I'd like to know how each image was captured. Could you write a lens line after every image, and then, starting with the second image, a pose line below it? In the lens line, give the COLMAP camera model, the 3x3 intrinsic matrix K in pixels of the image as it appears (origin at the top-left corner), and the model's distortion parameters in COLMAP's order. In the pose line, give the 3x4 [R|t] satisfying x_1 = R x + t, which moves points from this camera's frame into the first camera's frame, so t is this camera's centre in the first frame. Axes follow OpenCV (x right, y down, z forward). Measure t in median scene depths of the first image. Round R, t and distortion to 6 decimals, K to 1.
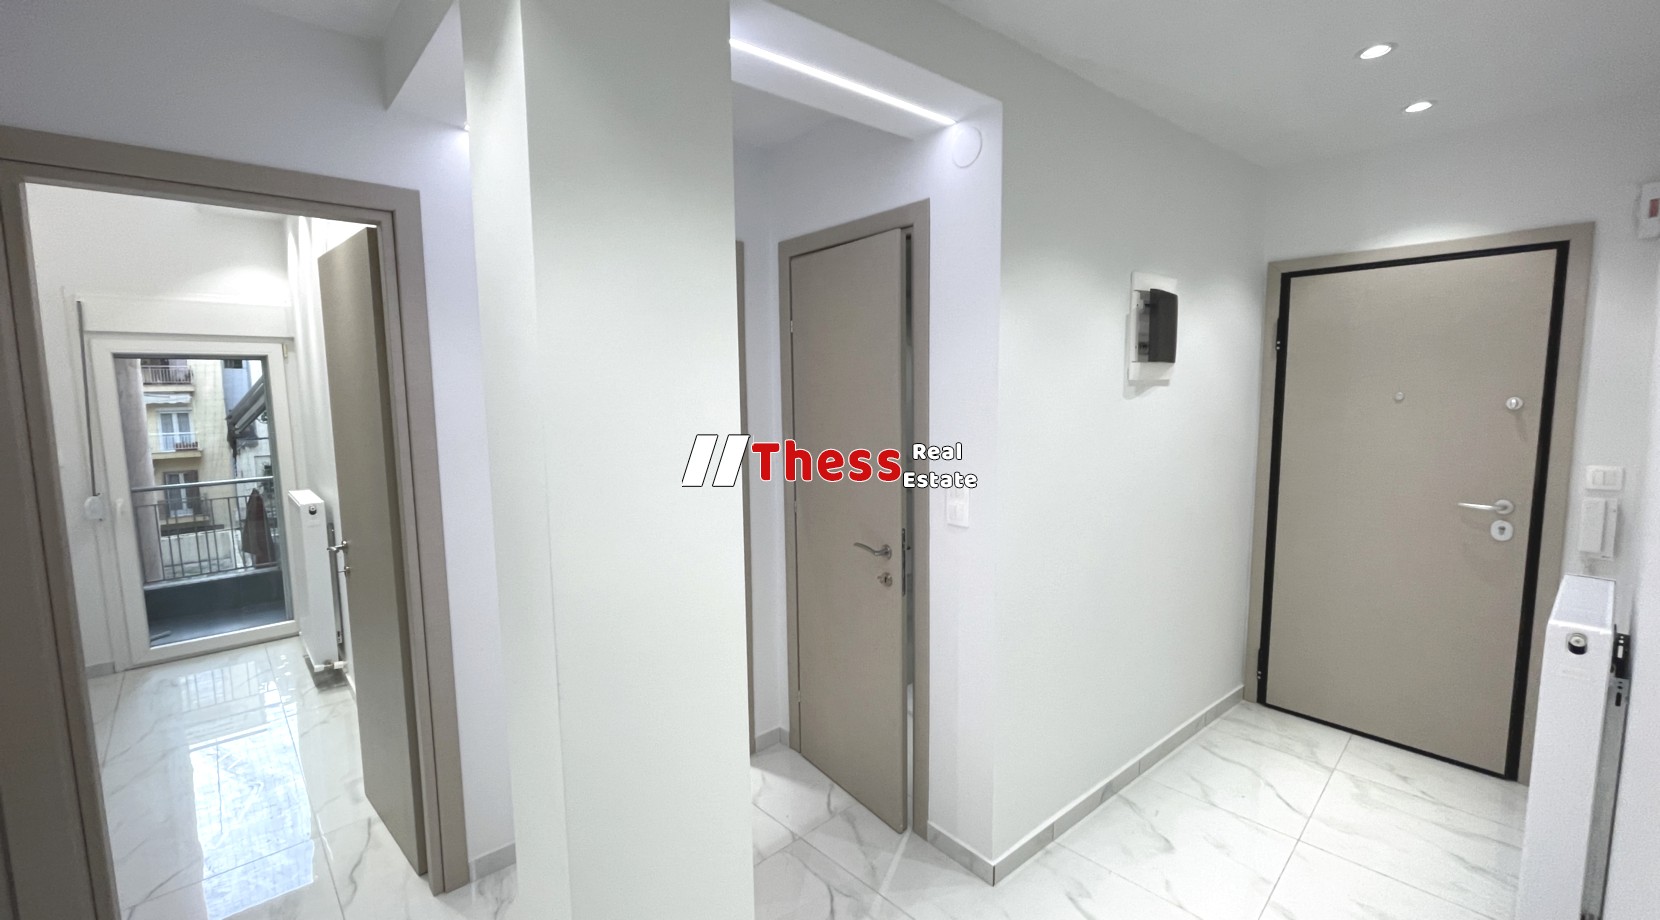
lens RADIAL K [[673.5, 0, 824.2], [0, 673.5, 456.2], [0, 0, 1]] dist [-0.003065, 0.009923]
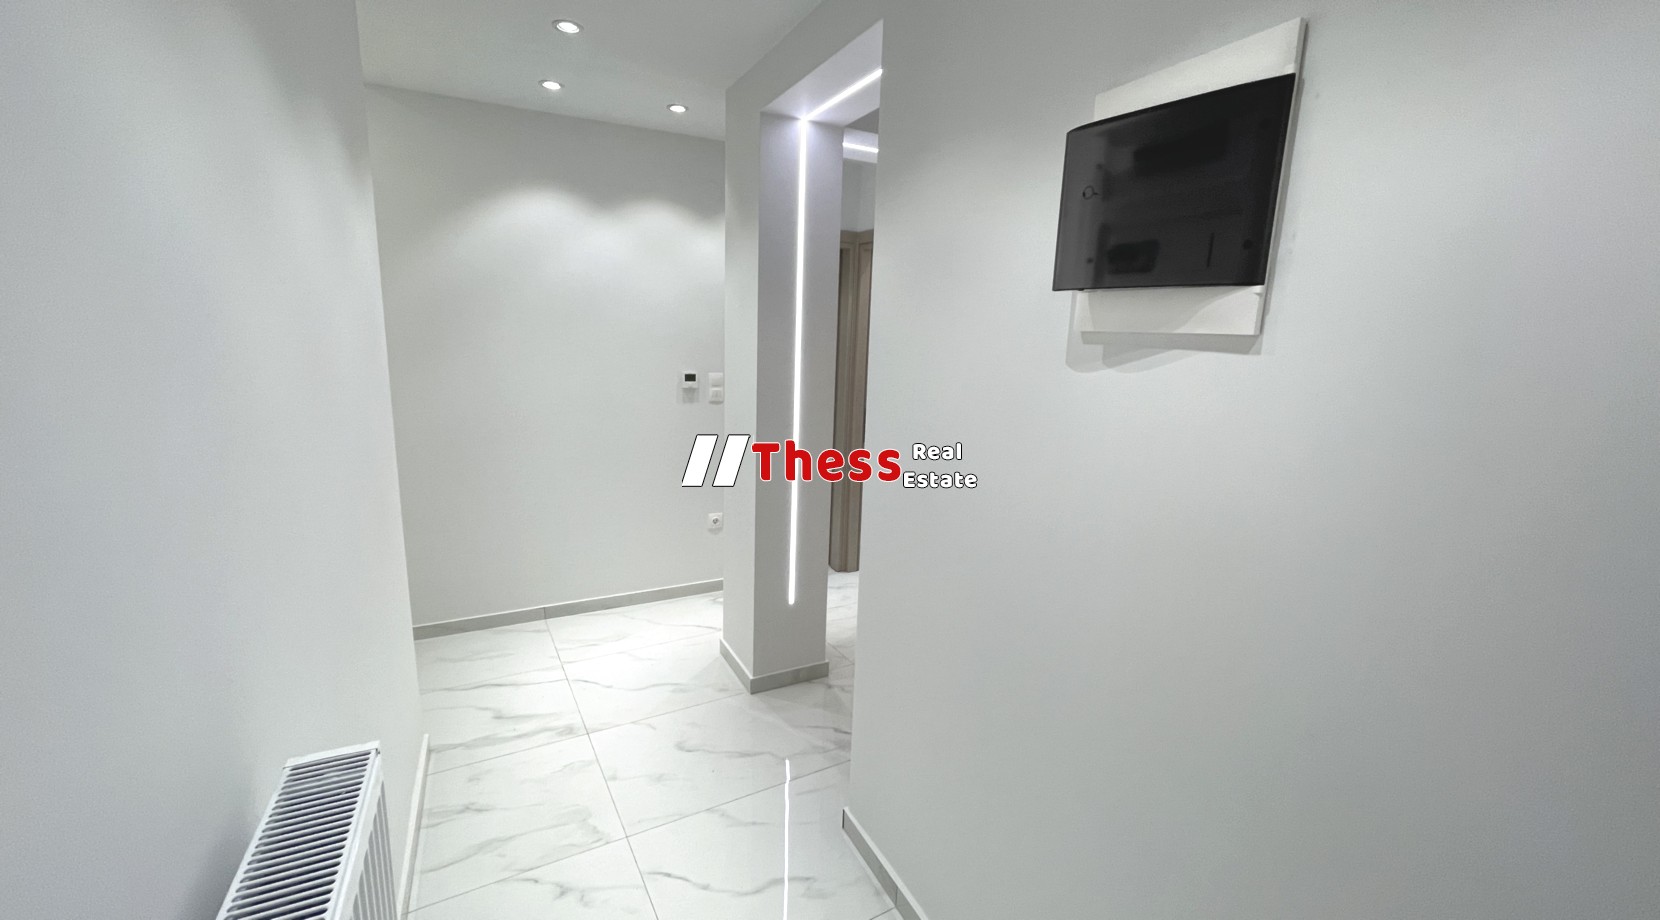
lens RADIAL K [[673.5, 0, 824.2], [0, 673.5, 456.2], [0, 0, 1]] dist [-0.003065, 0.009923]
pose [[-0.236119, 0.182283, -0.954474, 1.216569], [-0.134699, 0.966625, 0.217926, -0.132598], [0.962343, 0.180023, -0.203685, 1.166154]]
